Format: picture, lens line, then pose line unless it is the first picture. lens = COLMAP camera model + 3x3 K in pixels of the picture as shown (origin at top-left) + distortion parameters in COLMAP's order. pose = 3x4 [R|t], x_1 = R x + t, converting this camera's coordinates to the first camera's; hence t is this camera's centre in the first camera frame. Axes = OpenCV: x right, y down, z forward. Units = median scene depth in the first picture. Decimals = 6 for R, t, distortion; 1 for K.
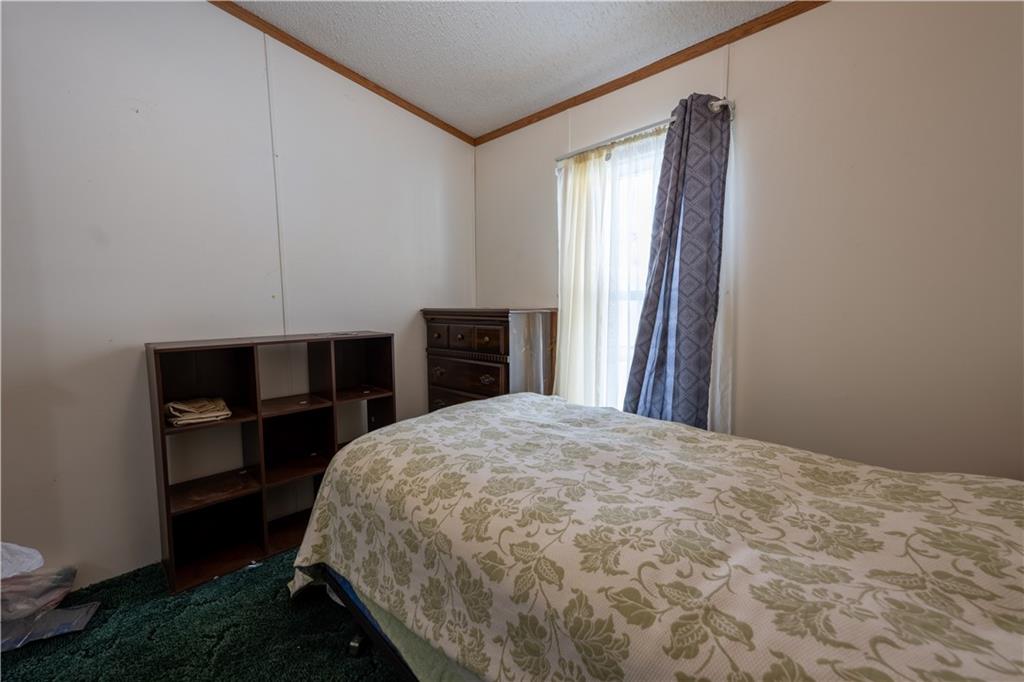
lens RADIAL K [[391.0, 0, 512.5], [0, 391.0, 352.5], [0, 0, 1]] dist [0.014453, 0.000035]
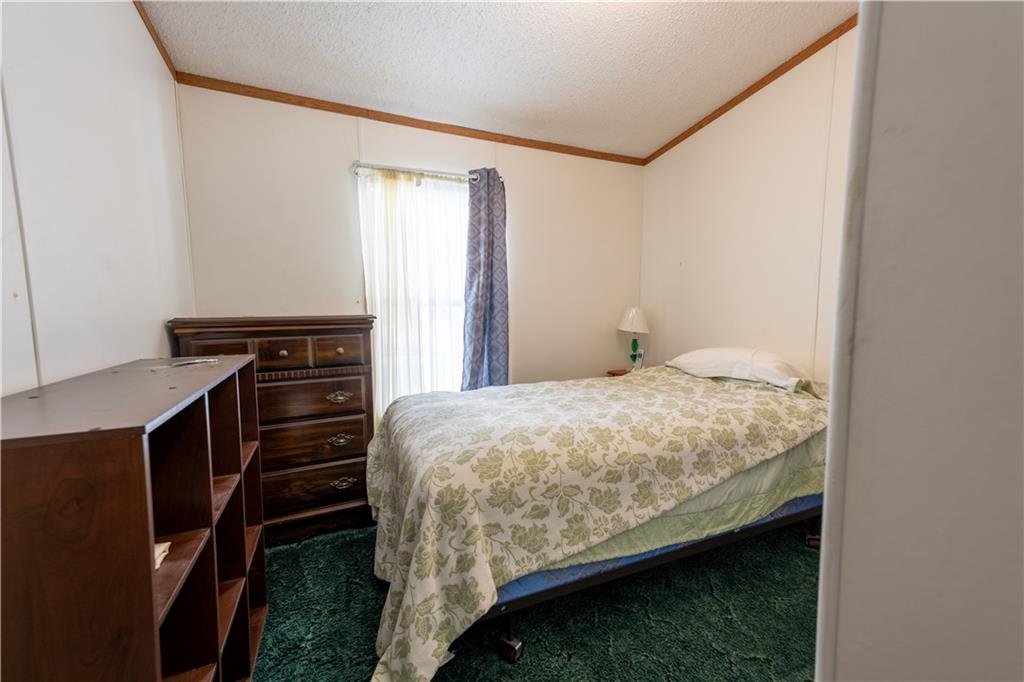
lens RADIAL K [[393.6, 0, 512.0], [0, 393.6, 341.0], [0, 0, 1]] dist [0.021960, -0.000030]
pose [[0.415073, -0.074465, 0.906735, -1.339868], [0.117577, 0.992677, 0.027700, -0.067269], [-0.902159, 0.095113, 0.420789, 0.555161]]
